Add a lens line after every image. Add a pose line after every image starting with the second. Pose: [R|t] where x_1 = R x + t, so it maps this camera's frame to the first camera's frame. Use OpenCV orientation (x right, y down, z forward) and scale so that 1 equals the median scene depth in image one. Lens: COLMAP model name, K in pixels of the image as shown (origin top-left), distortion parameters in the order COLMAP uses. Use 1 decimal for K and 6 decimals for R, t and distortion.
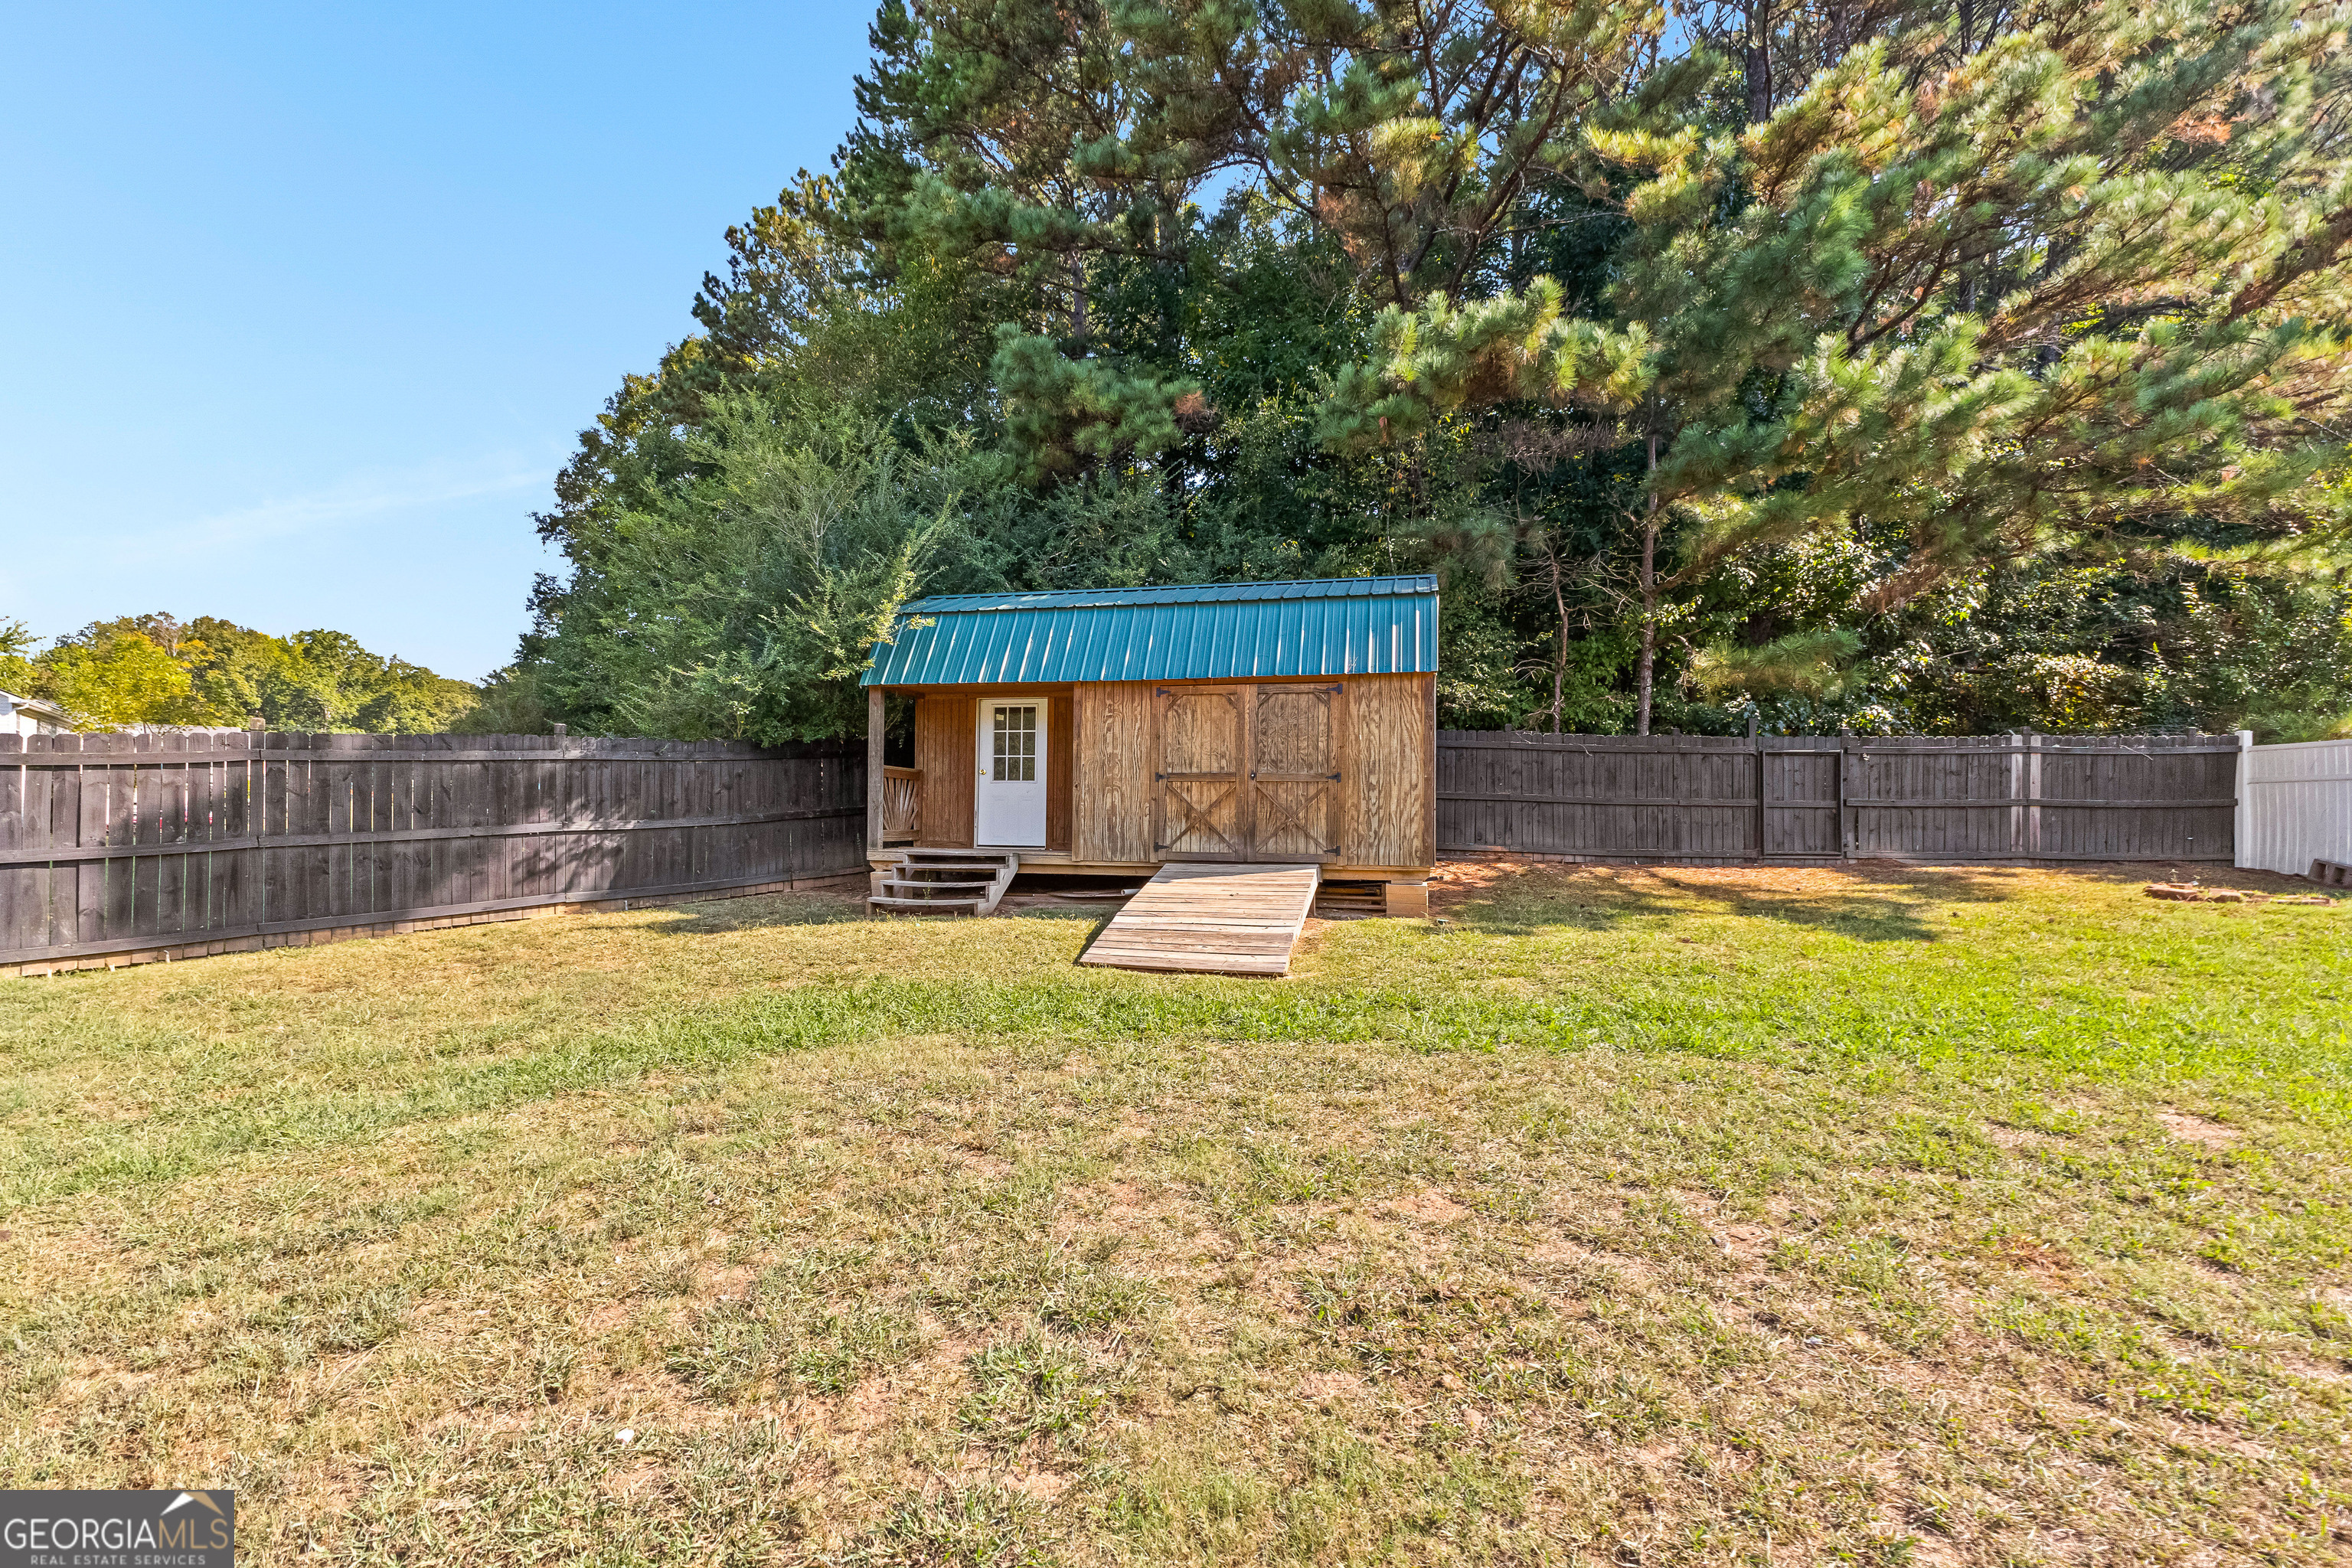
lens RADIAL K [[1025.3, 0, 1170.9], [0, 1025.3, 805.3], [0, 0, 1]] dist [0.017801, -0.002051]
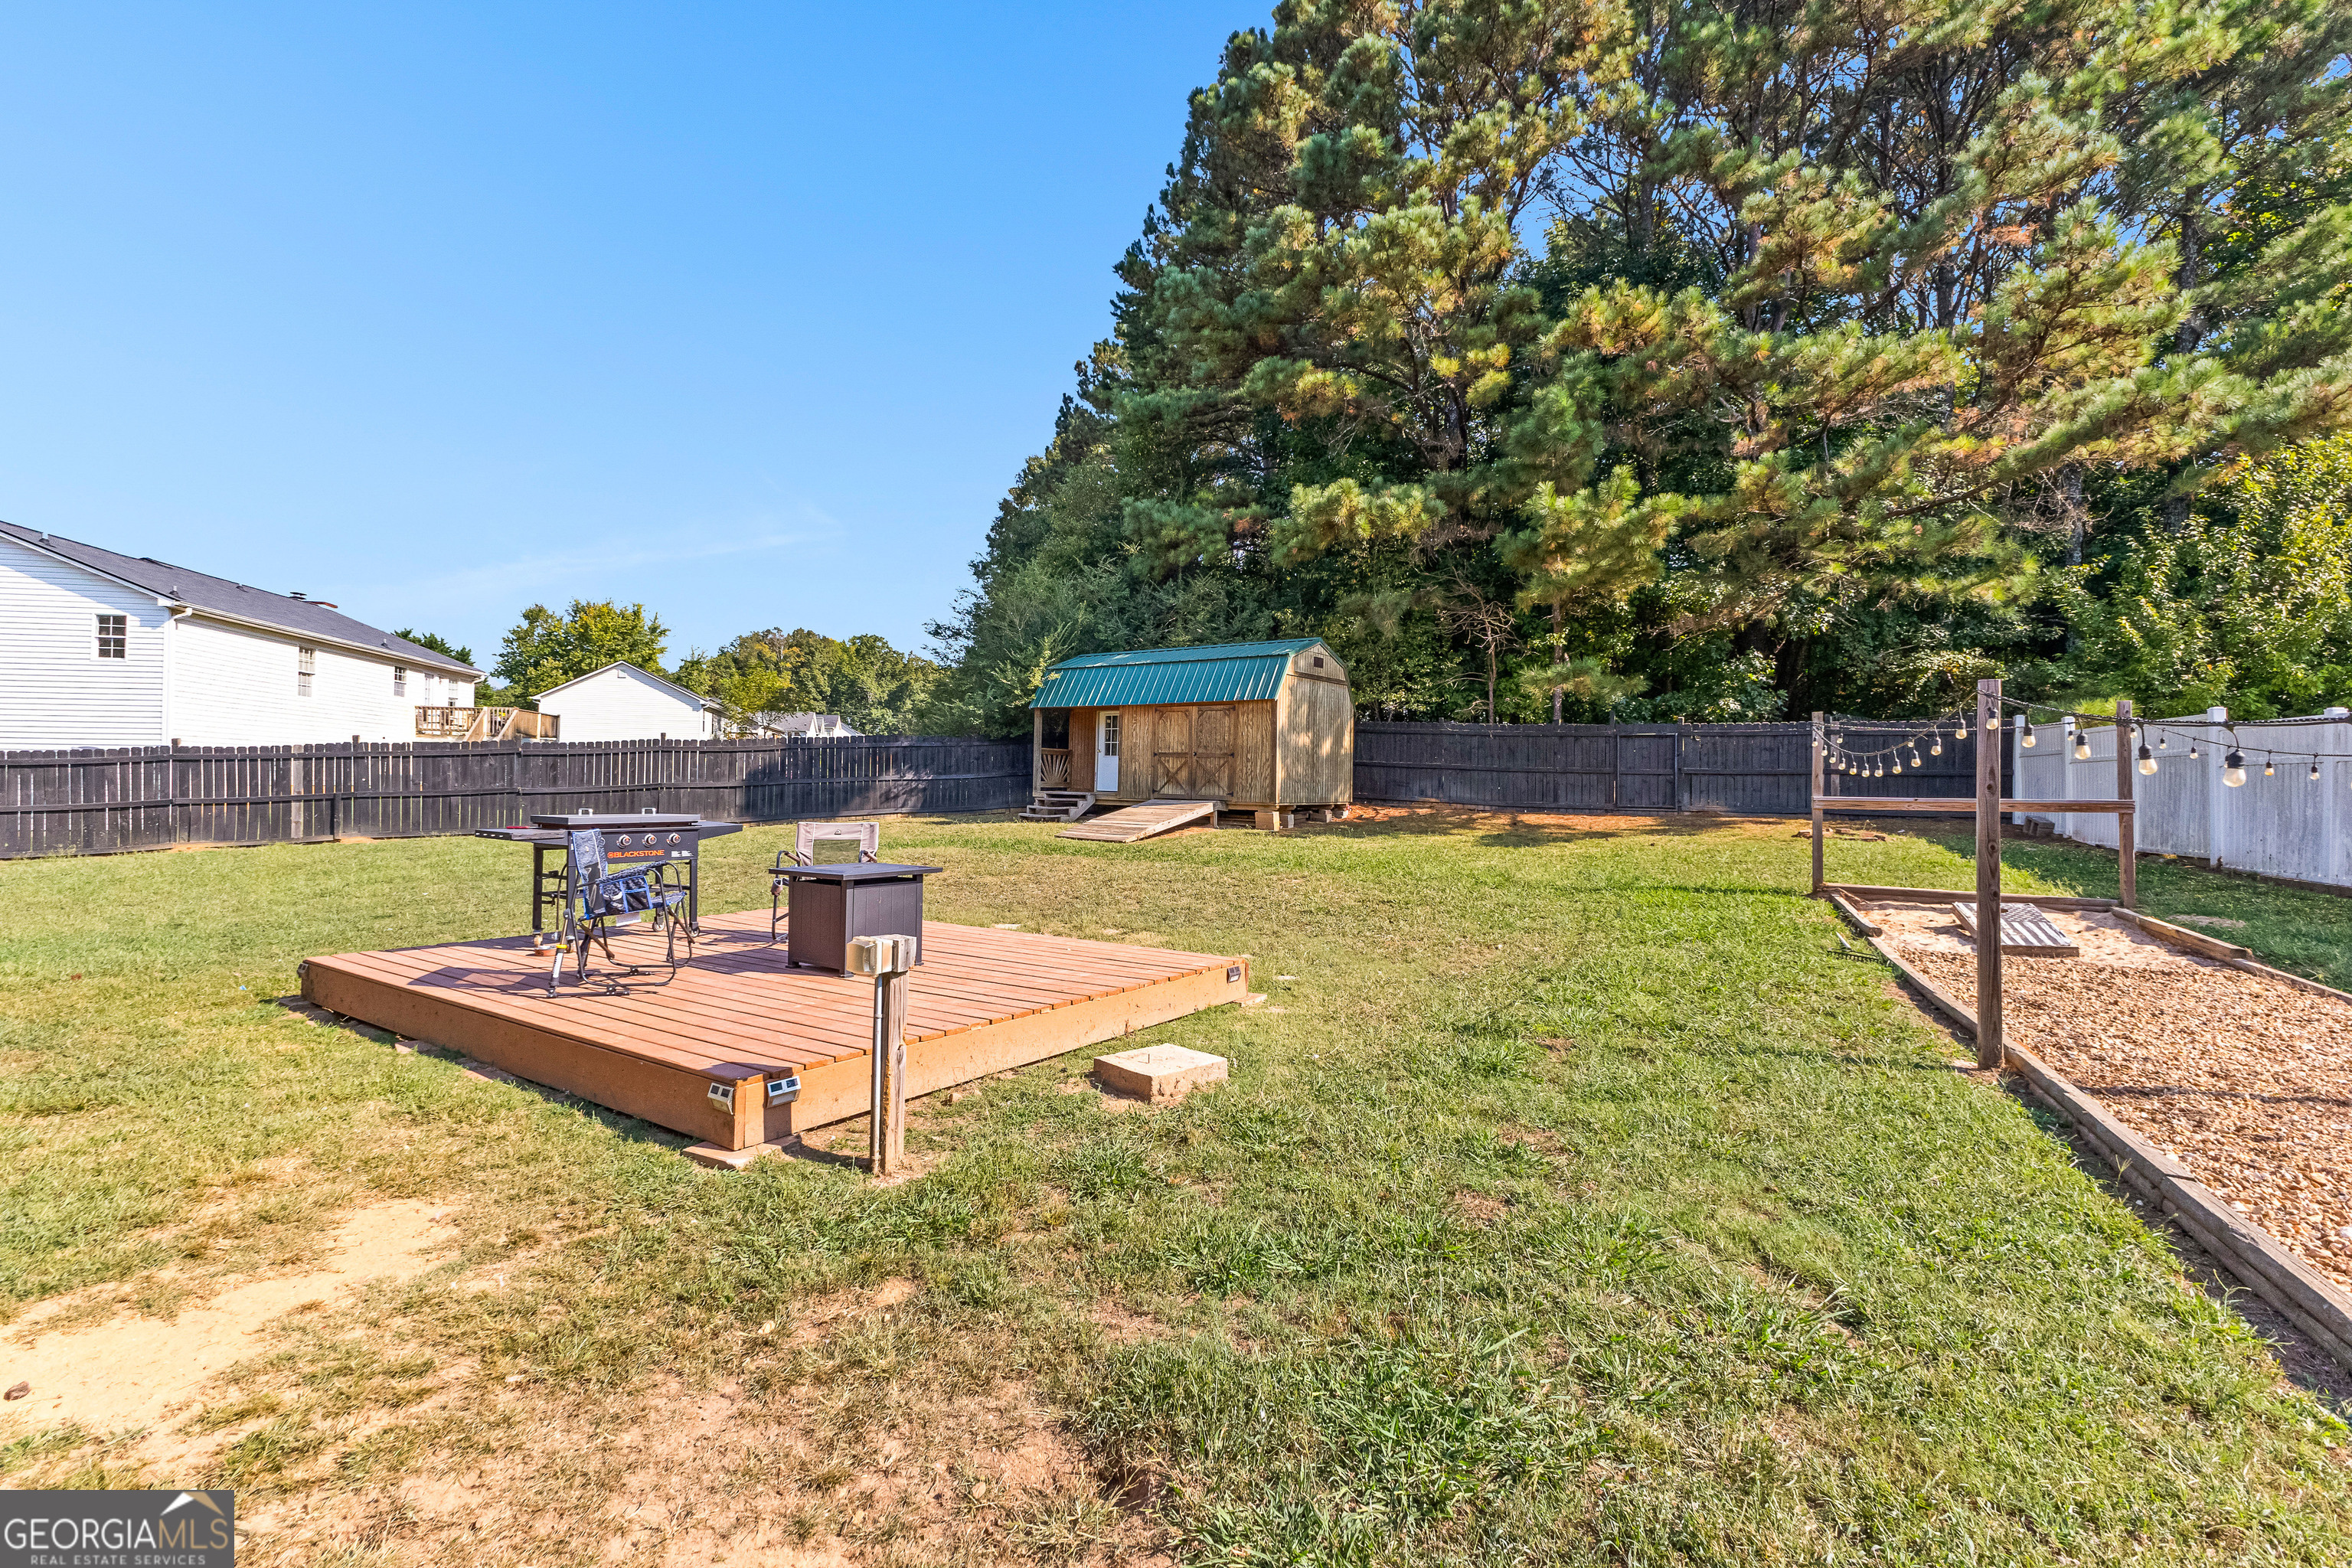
lens RADIAL K [[1025.3, 0, 1180.0], [0, 1025.3, 762.3], [0, 0, 1]] dist [0.017801, -0.002051]
pose [[0.922863, 0.002938, -0.385118, 0.593426], [-0.006083, 0.999957, -0.006948, -0.000136], [0.385081, 0.008755, 0.922841, -0.580384]]
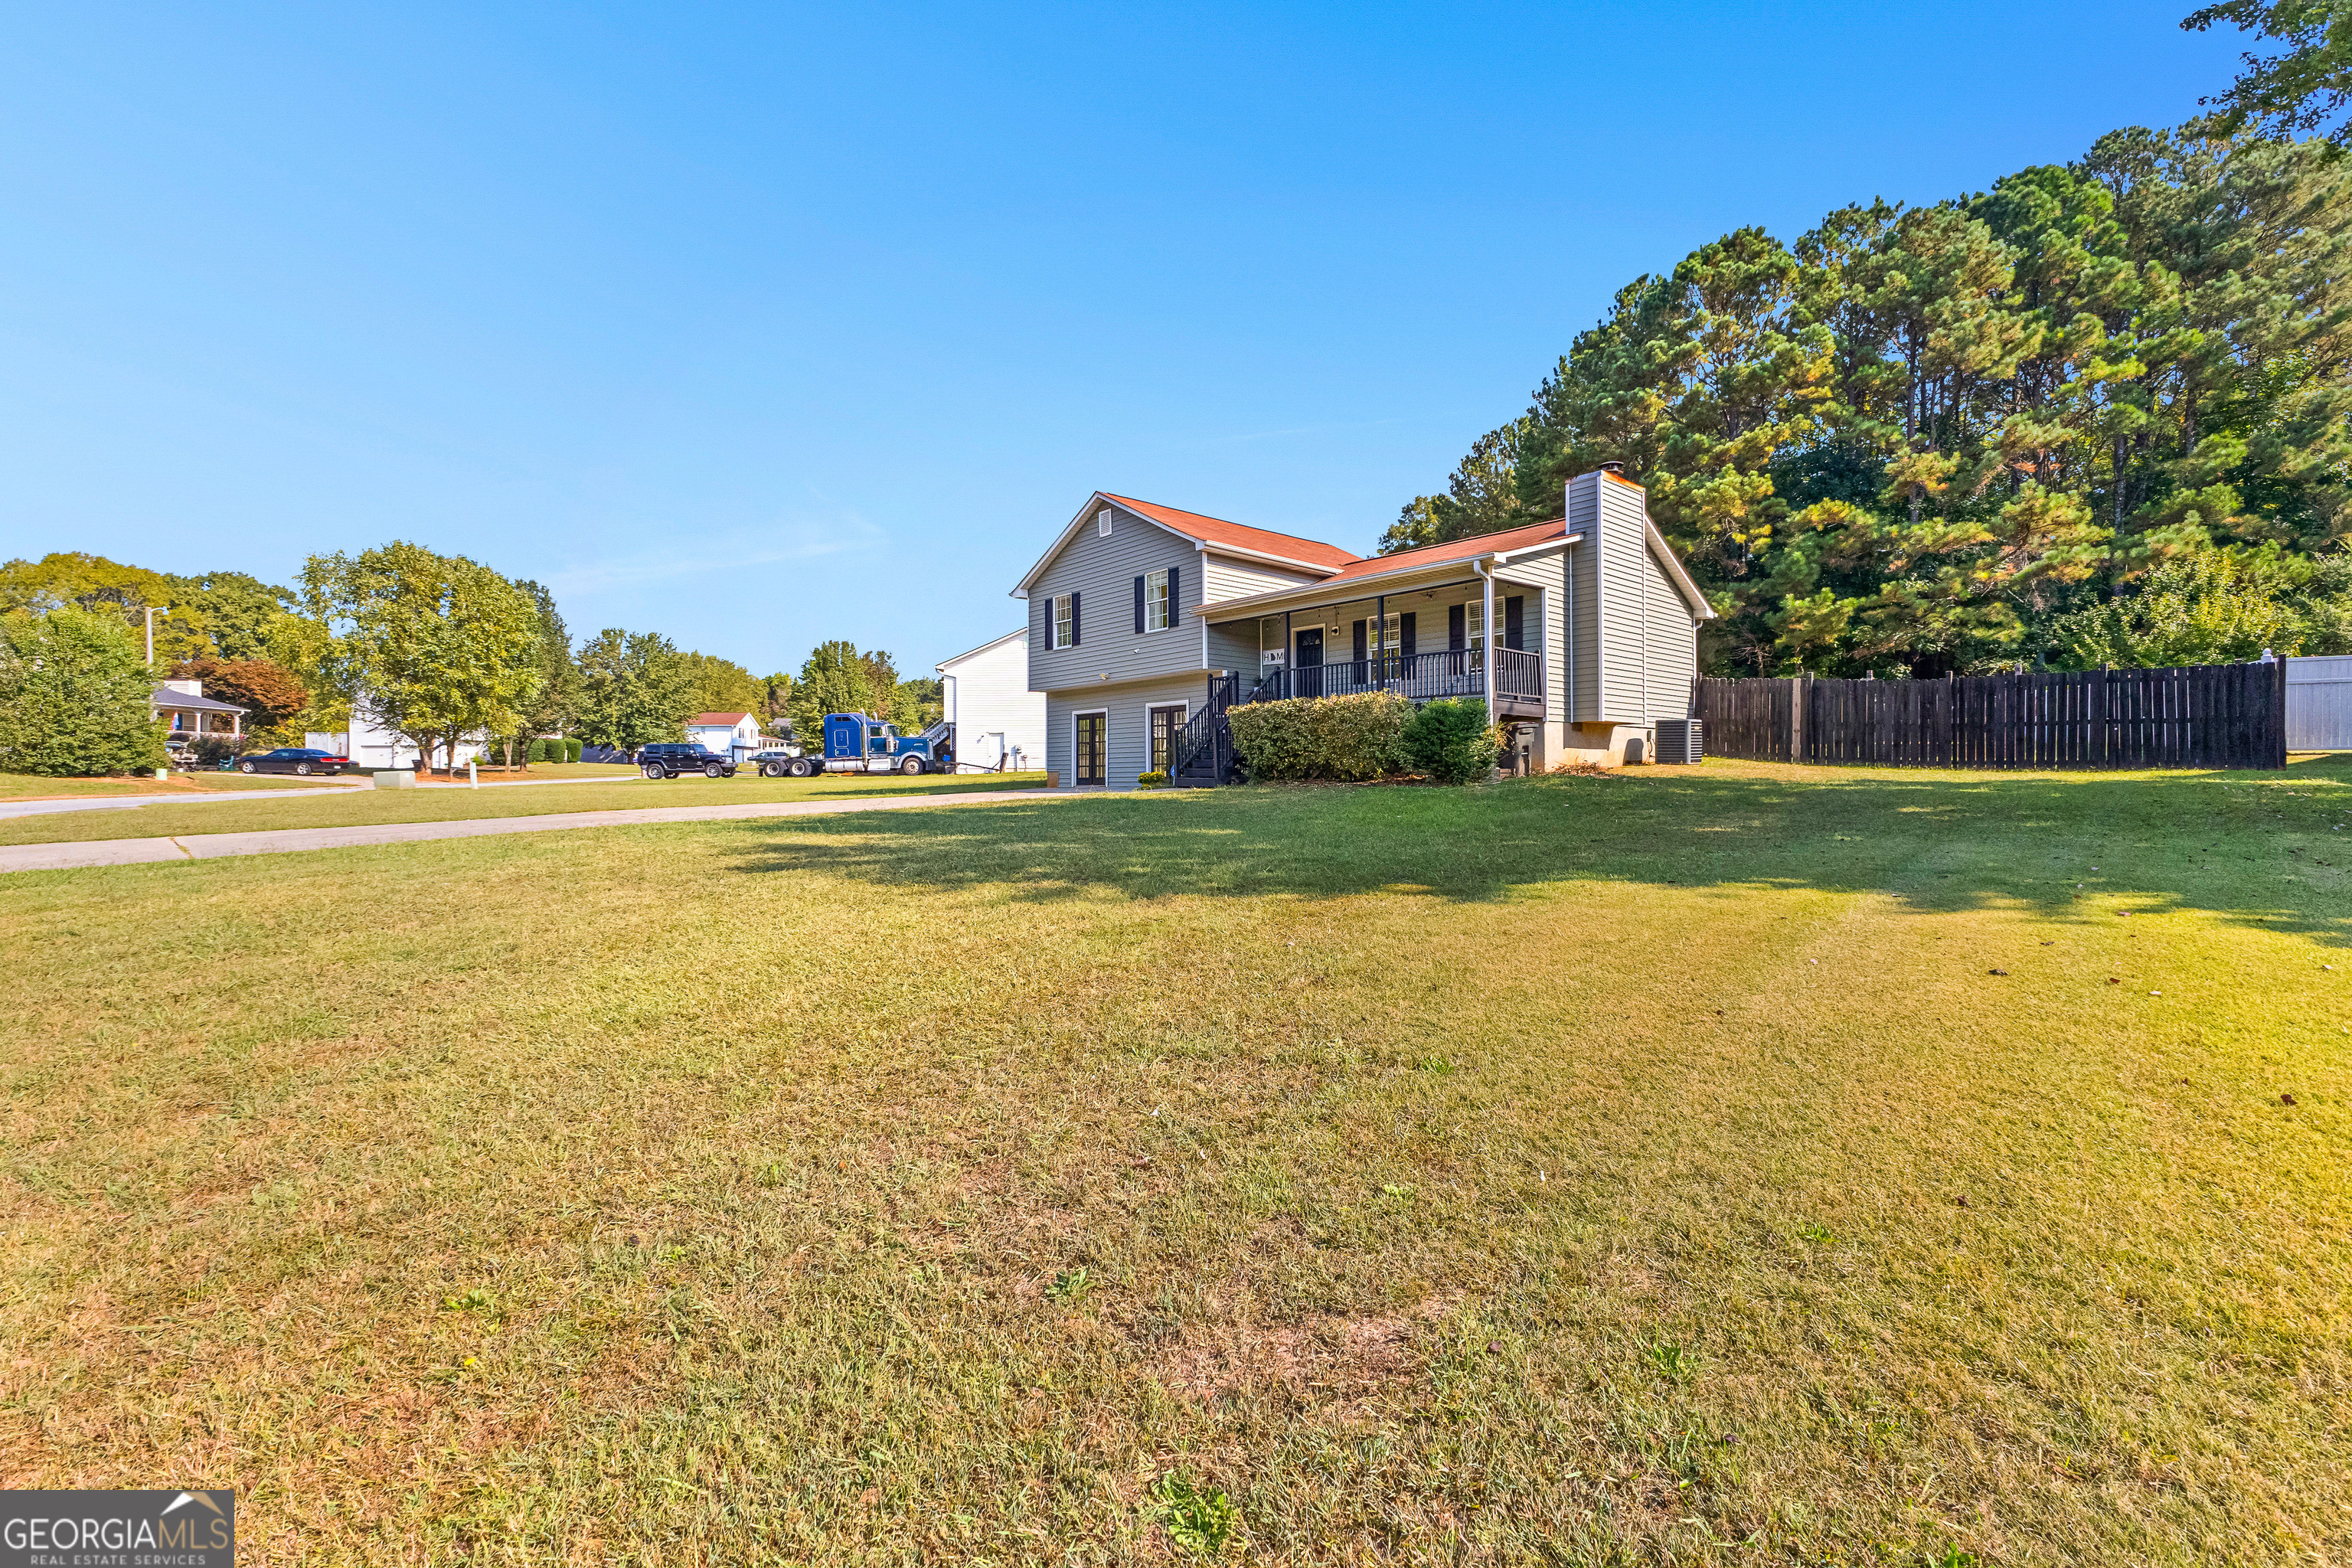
lens RADIAL K [[1025.3, 0, 1183.8], [0, 1025.3, 790.9], [0, 0, 1]] dist [0.017801, -0.002051]
pose [[0.831176, -0.001359, -0.556008, 0.721448], [0.008145, 0.999919, 0.009732, 0.162855], [0.555950, -0.012618, 0.831120, -2.701991]]
